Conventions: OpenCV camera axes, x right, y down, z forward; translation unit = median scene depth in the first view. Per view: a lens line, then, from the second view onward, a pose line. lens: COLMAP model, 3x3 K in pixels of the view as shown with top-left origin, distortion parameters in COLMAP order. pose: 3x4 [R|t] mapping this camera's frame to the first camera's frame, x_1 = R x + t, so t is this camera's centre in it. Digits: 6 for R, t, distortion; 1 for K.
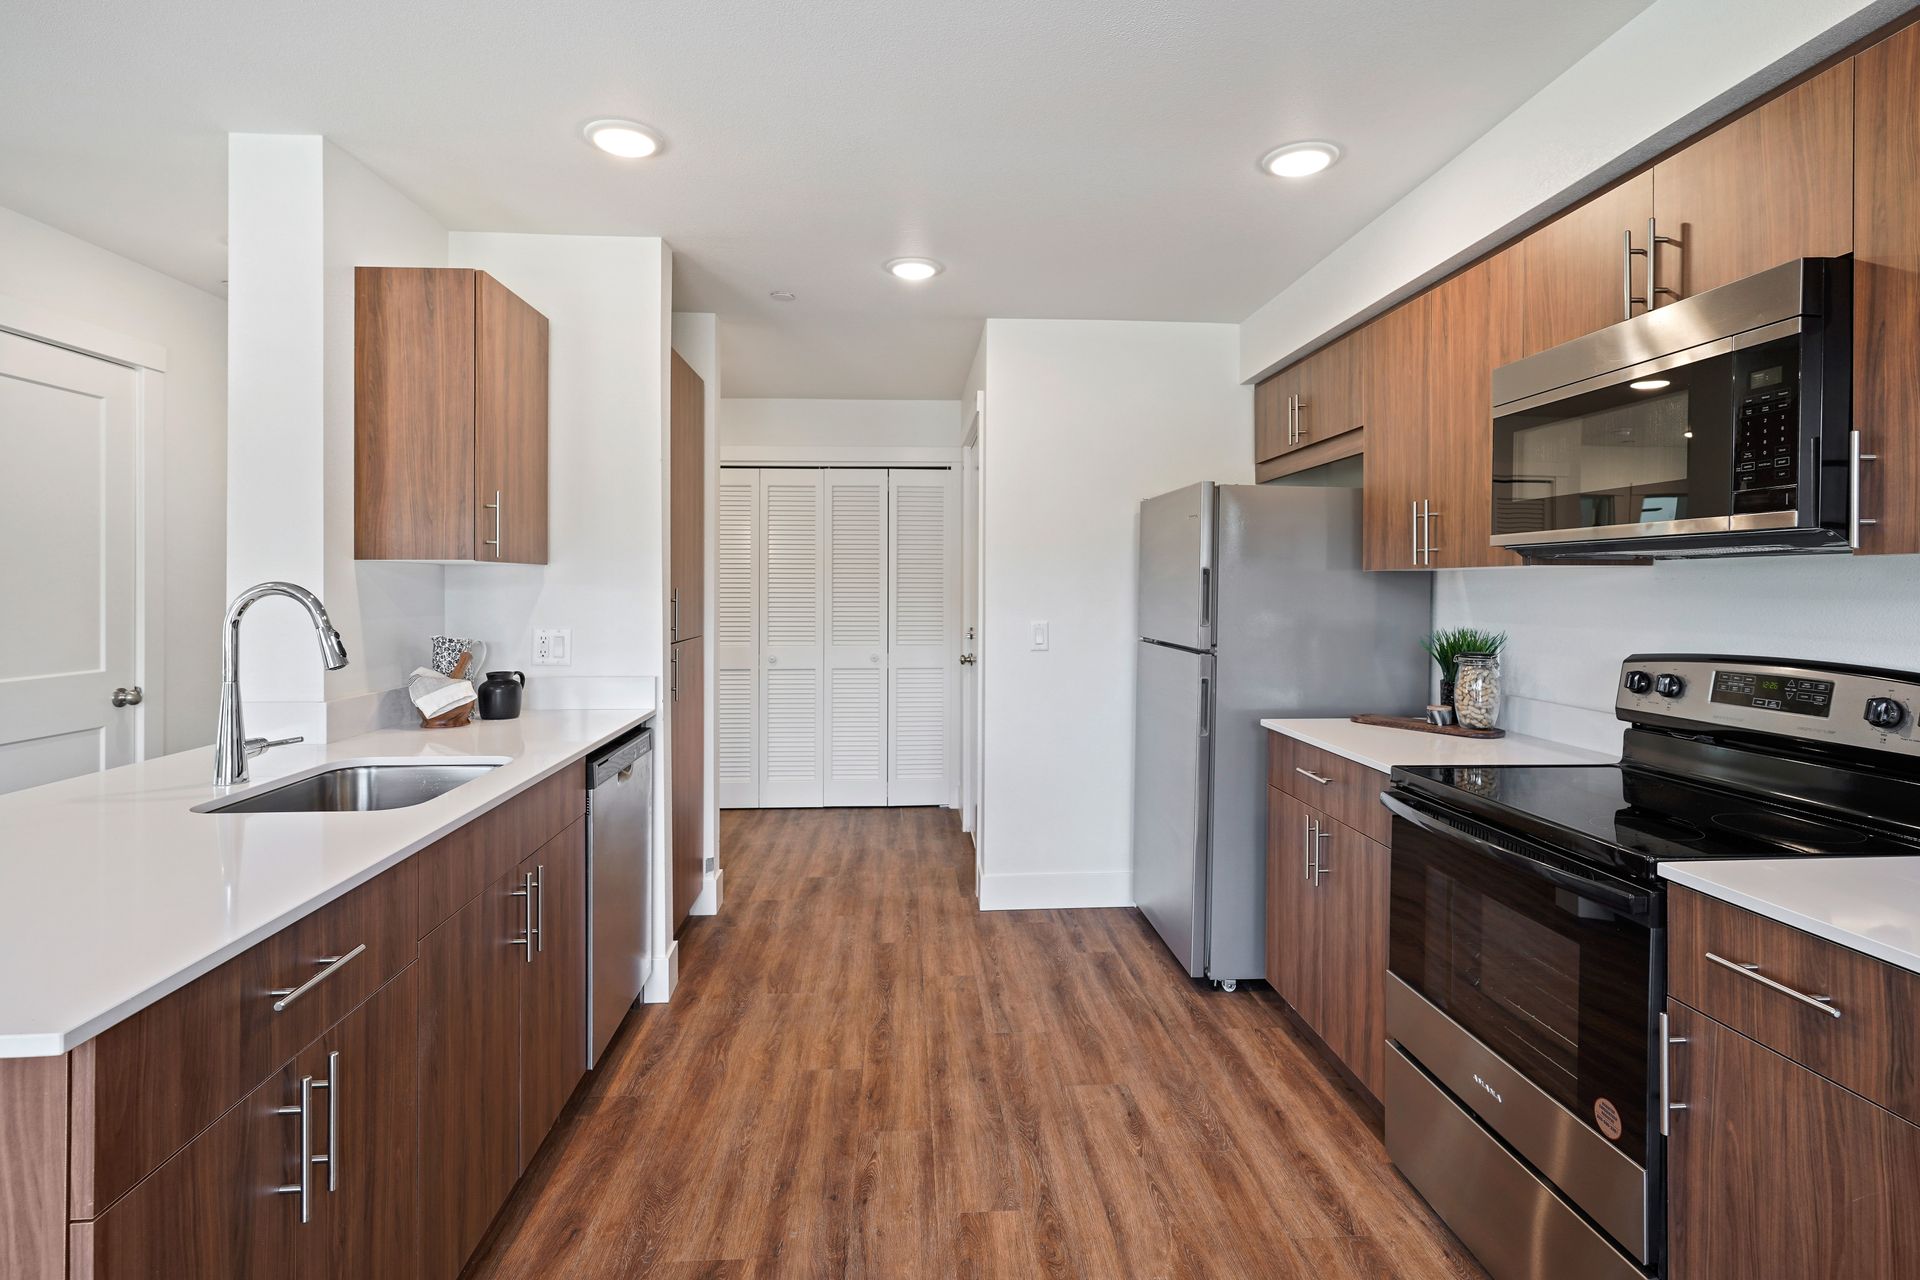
lens RADIAL K [[941.9, 0, 968.7], [0, 941.9, 591.2], [0, 0, 1]] dist [-0.011480, 0.005051]
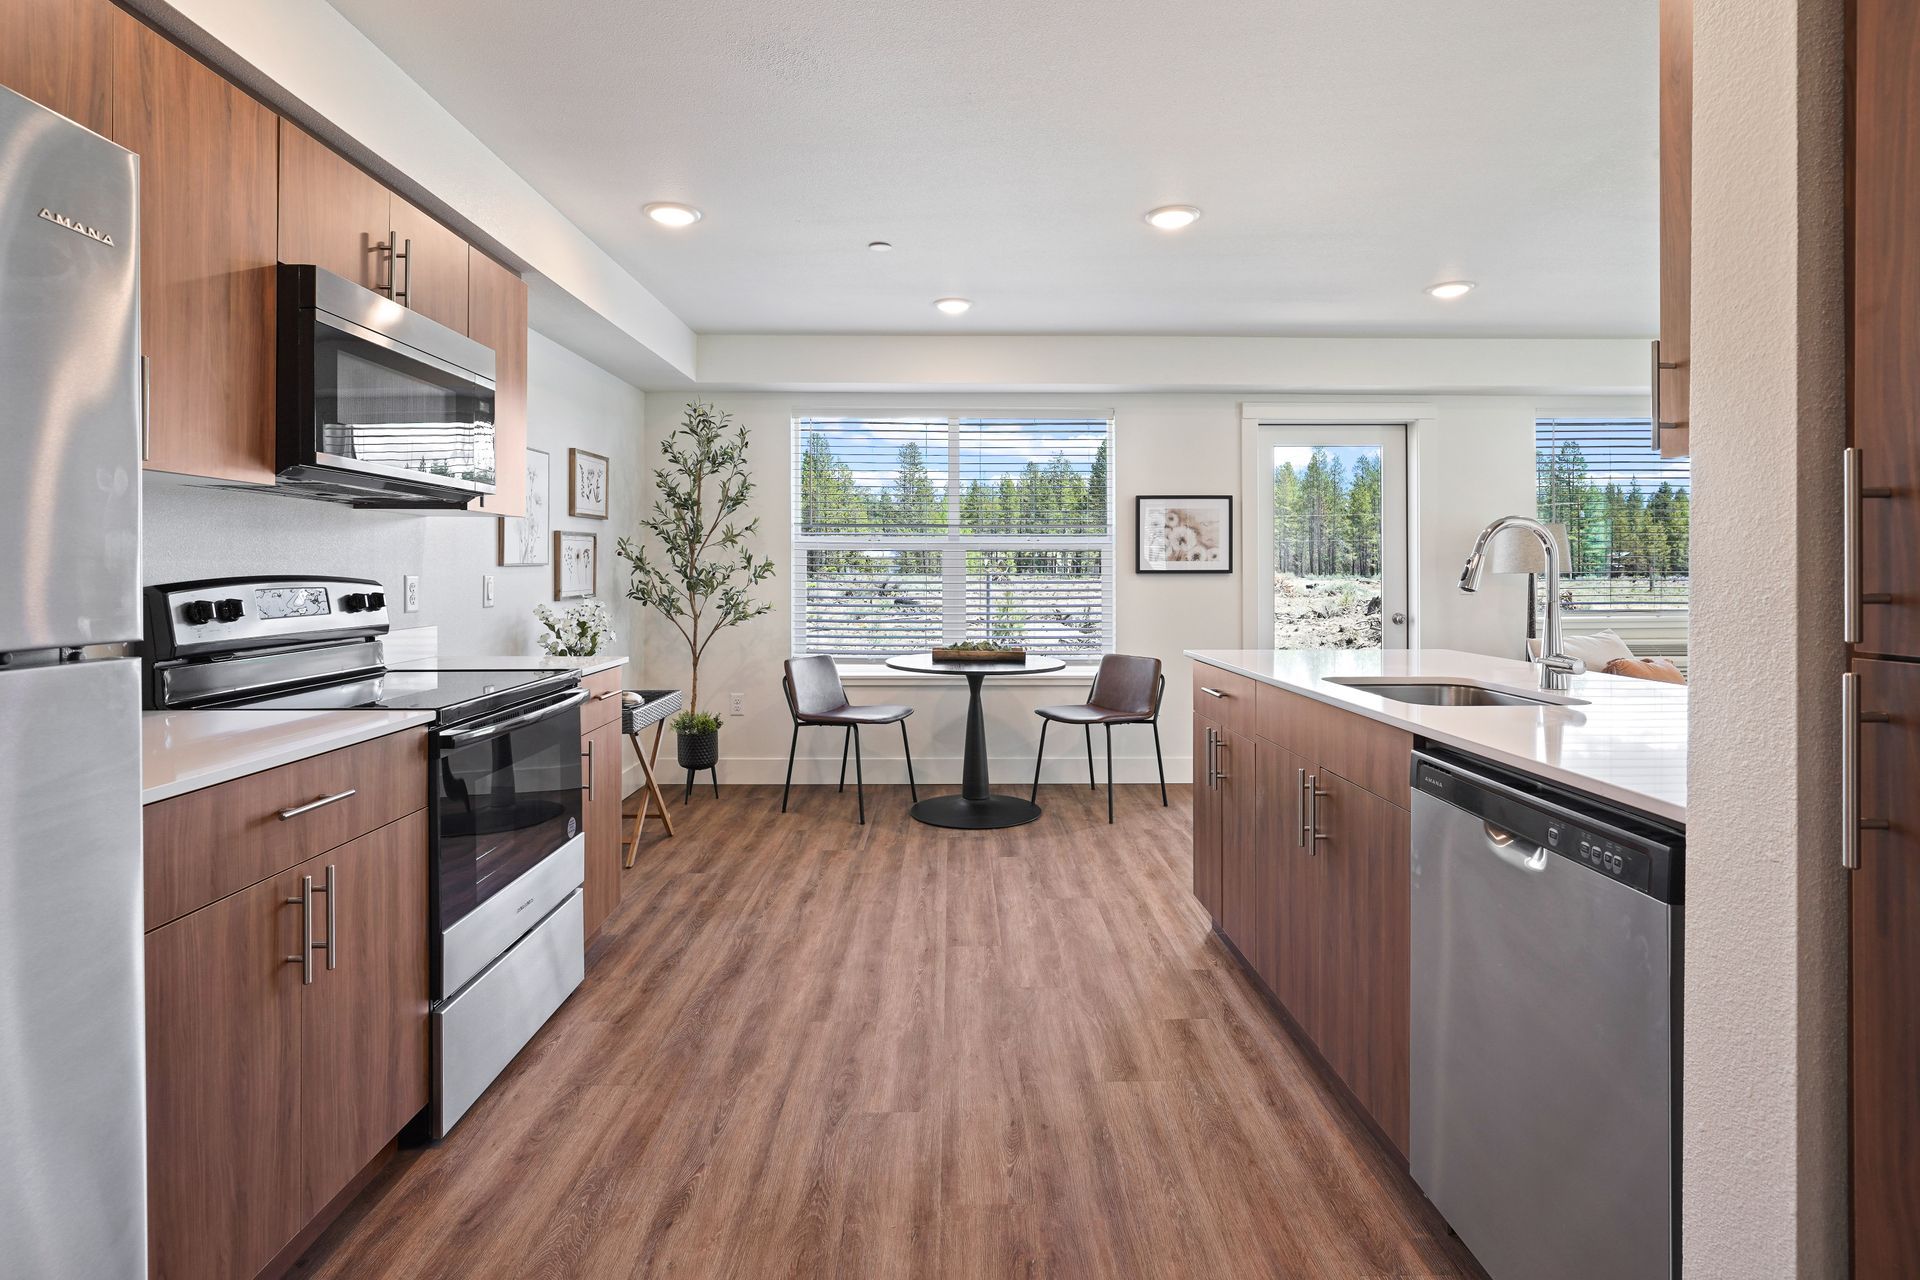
lens RADIAL K [[941.9, 0, 961.0], [0, 941.9, 570.8], [0, 0, 1]] dist [-0.011480, 0.005051]
pose [[-0.997940, -0.003412, 0.064071, -0.108457], [-0.003140, 0.999986, 0.004346, 0.048002], [-0.064084, 0.004136, -0.997936, 1.849763]]
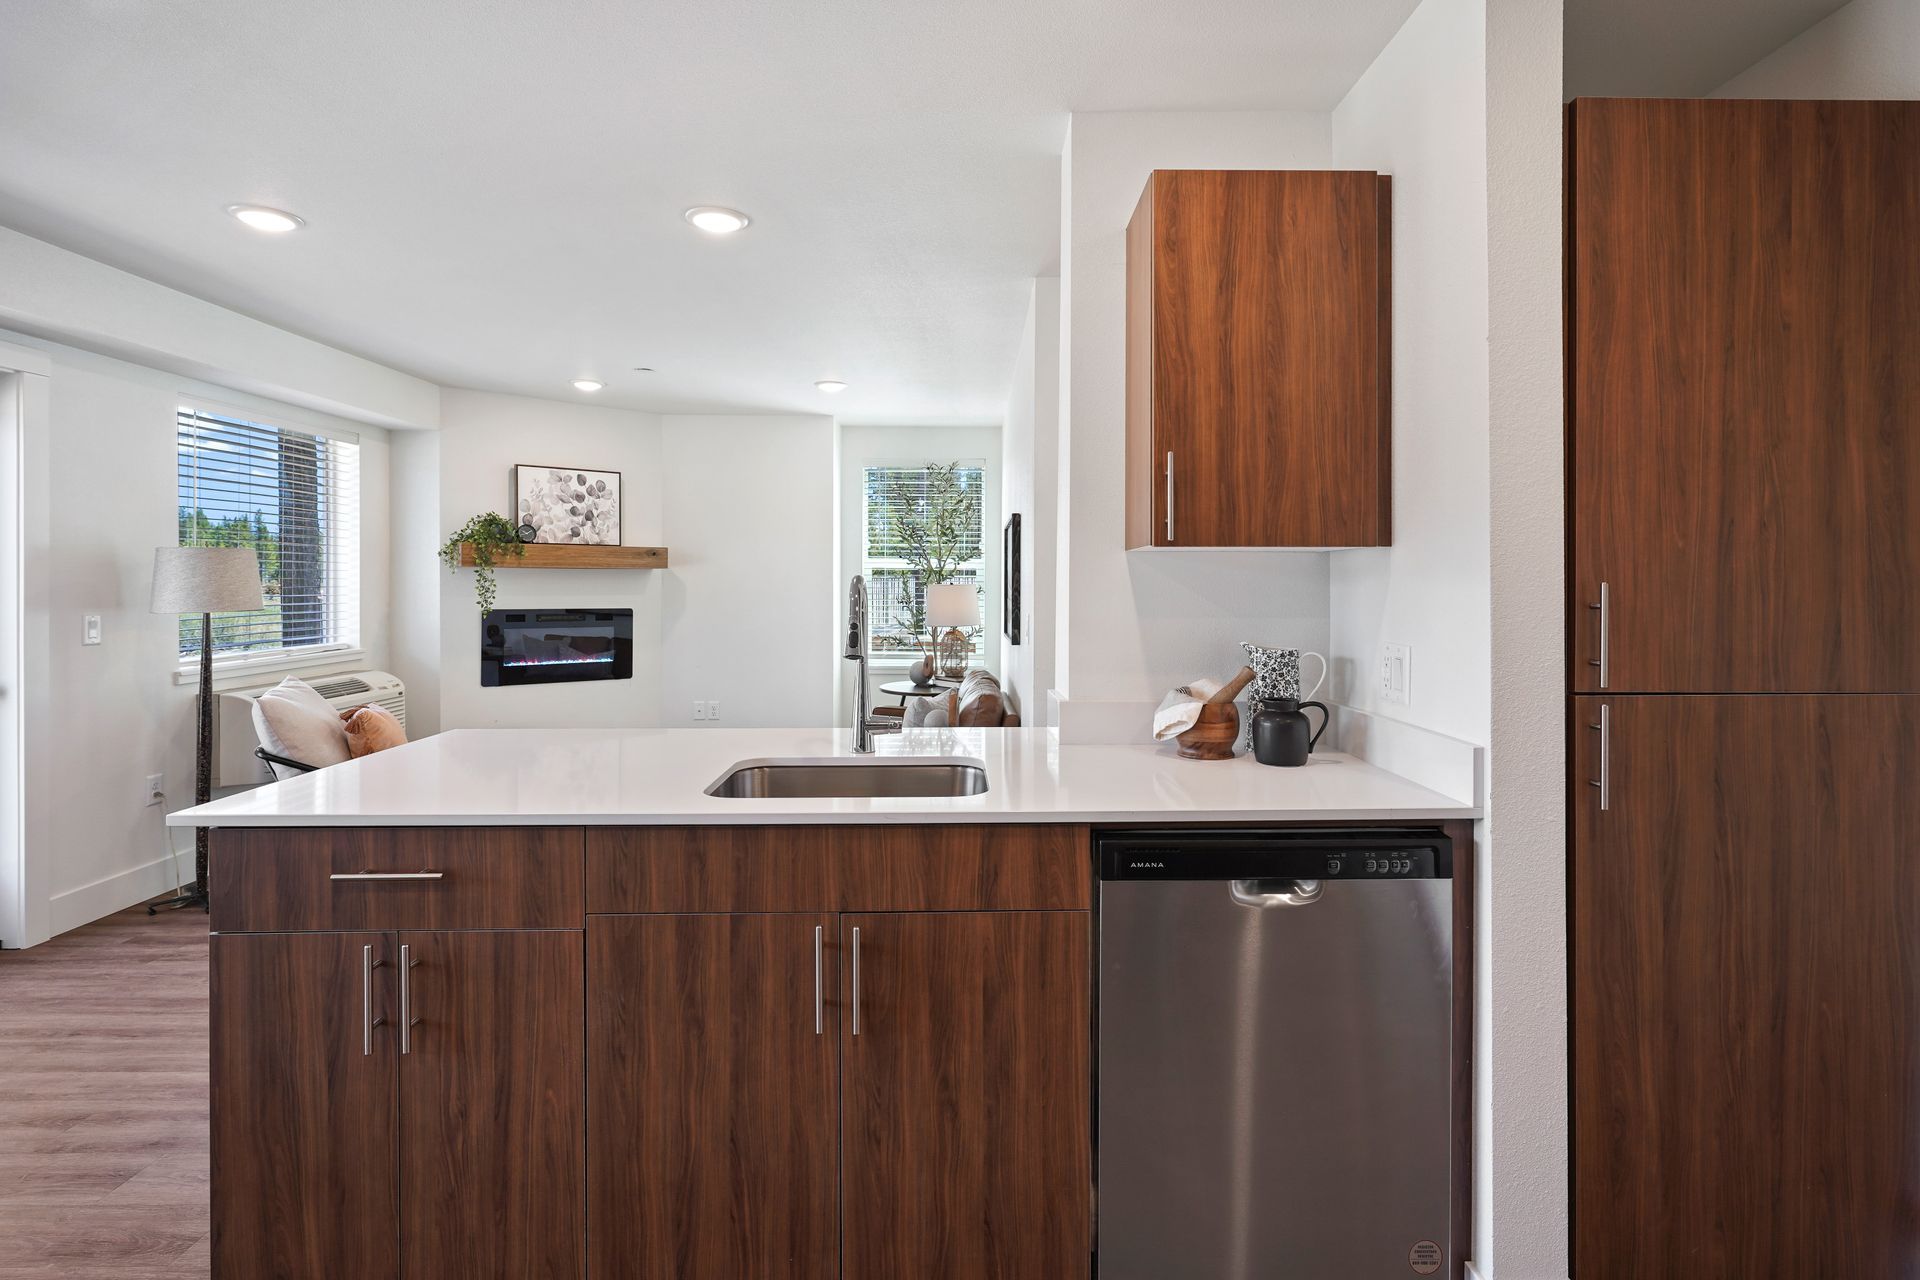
lens RADIAL K [[941.9, 0, 984.0], [0, 941.9, 591.6], [0, 0, 1]] dist [-0.011480, 0.005051]
pose [[-0.052897, 0.005130, -0.998587, 0.294509], [-0.005594, 0.999970, 0.005434, 0.002266], [0.998584, 0.005873, -0.052866, 0.998061]]
